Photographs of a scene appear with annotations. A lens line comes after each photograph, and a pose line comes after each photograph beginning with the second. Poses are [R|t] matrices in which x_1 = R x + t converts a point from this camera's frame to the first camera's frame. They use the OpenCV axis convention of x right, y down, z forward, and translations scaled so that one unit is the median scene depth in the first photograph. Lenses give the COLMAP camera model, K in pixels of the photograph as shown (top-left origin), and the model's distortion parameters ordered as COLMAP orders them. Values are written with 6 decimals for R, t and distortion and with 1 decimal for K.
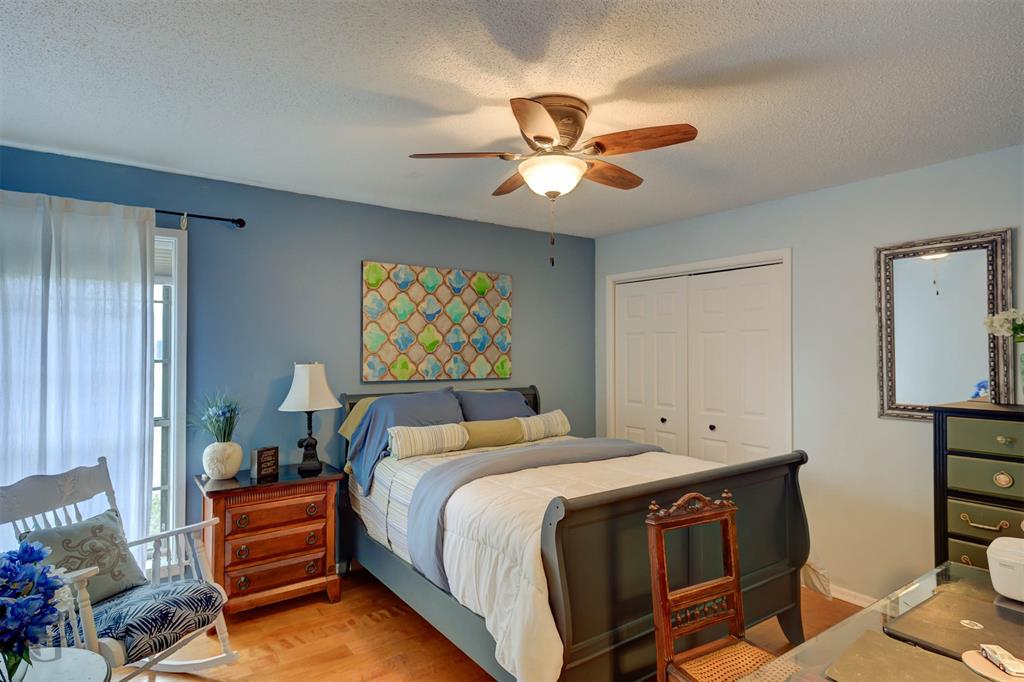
lens RADIAL K [[570.3, 0, 518.7], [0, 570.3, 346.4], [0, 0, 1]] dist [0.029720, 0.000125]
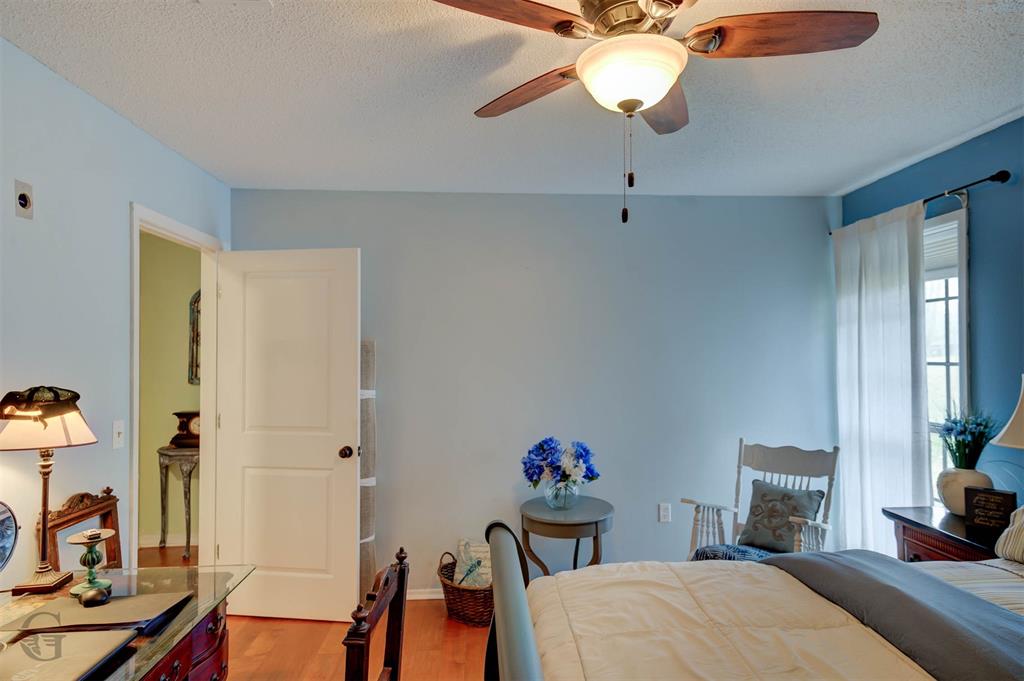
lens RADIAL K [[570.3, 0, 518.7], [0, 570.3, 345.9], [0, 0, 1]] dist [0.029720, 0.000125]
pose [[-0.532800, -0.007378, -0.846209, 0.594326], [0.016501, 0.999681, -0.019105, 0.004267], [0.846080, -0.024142, -0.532509, 1.114148]]
